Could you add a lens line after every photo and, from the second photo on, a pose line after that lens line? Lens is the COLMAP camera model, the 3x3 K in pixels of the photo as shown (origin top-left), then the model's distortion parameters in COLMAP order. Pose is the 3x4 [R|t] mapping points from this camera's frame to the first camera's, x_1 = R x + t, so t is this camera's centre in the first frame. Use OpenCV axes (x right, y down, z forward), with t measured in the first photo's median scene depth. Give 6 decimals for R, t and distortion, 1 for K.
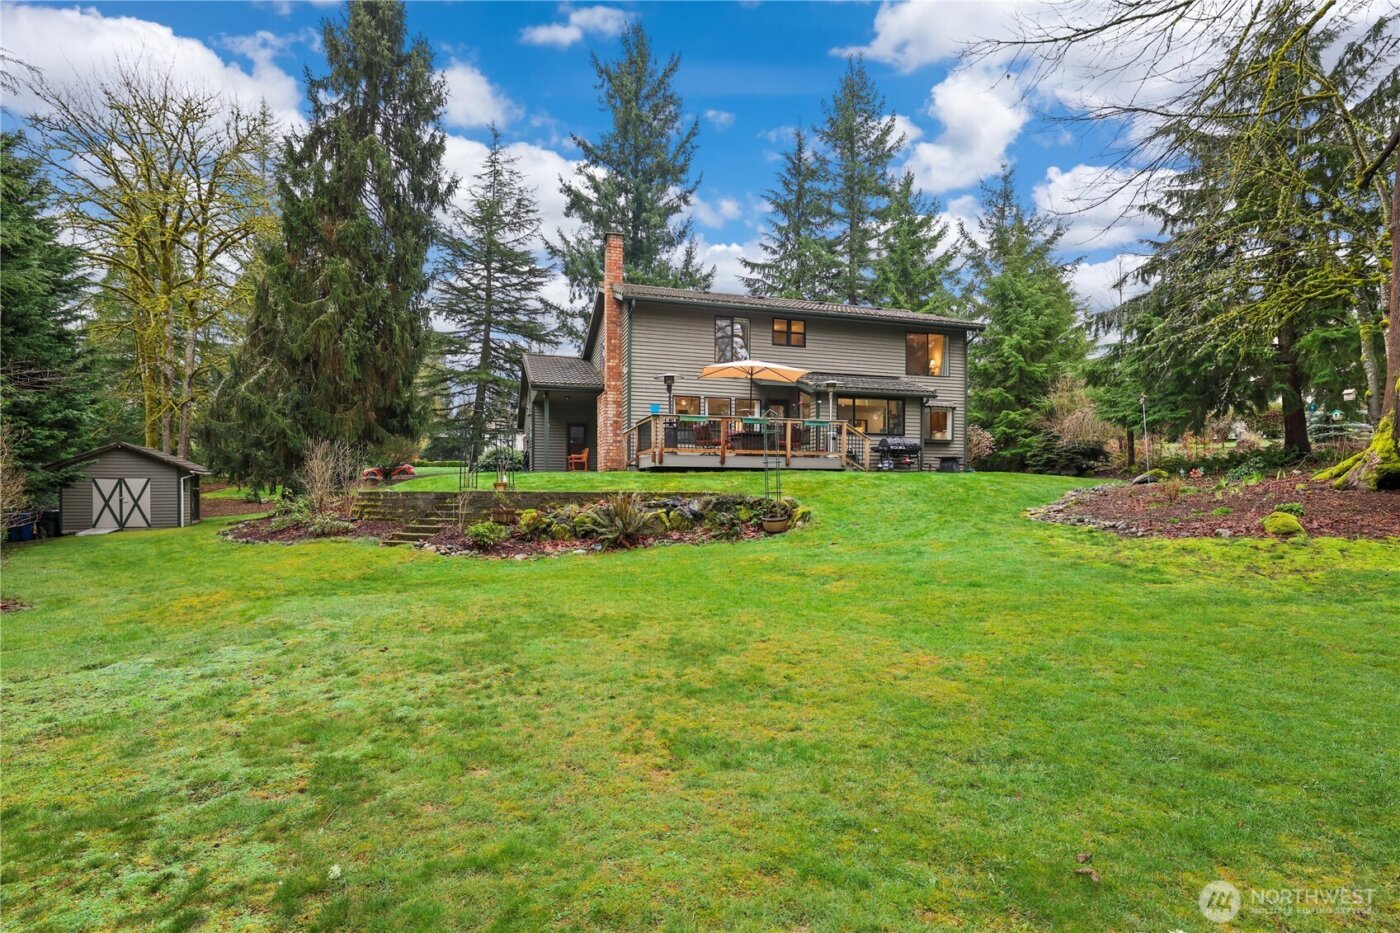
lens RADIAL K [[676.0, 0, 703.5], [0, 676.0, 466.1], [0, 0, 1]] dist [-0.004681, -0.000457]
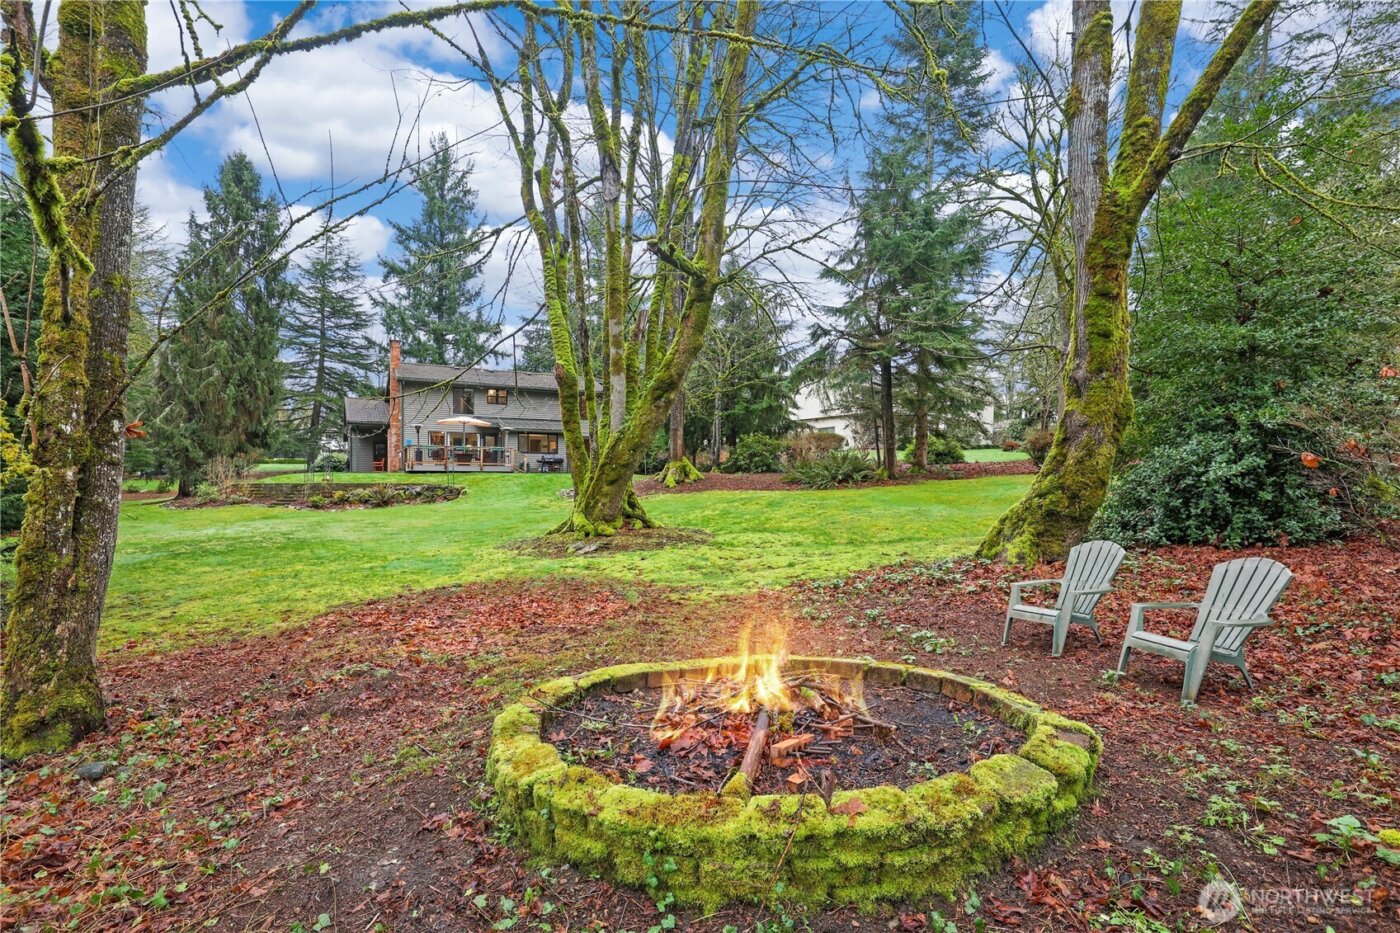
lens RADIAL K [[676.2, 0, 696.0], [0, 676.2, 473.6], [0, 0, 1]] dist [0.001042, 0.000732]
pose [[0.982047, -0.000107, 0.188636, 0.263494], [-0.003966, 0.999767, 0.021211, -0.024849], [-0.188595, -0.021578, 0.981818, -0.779048]]
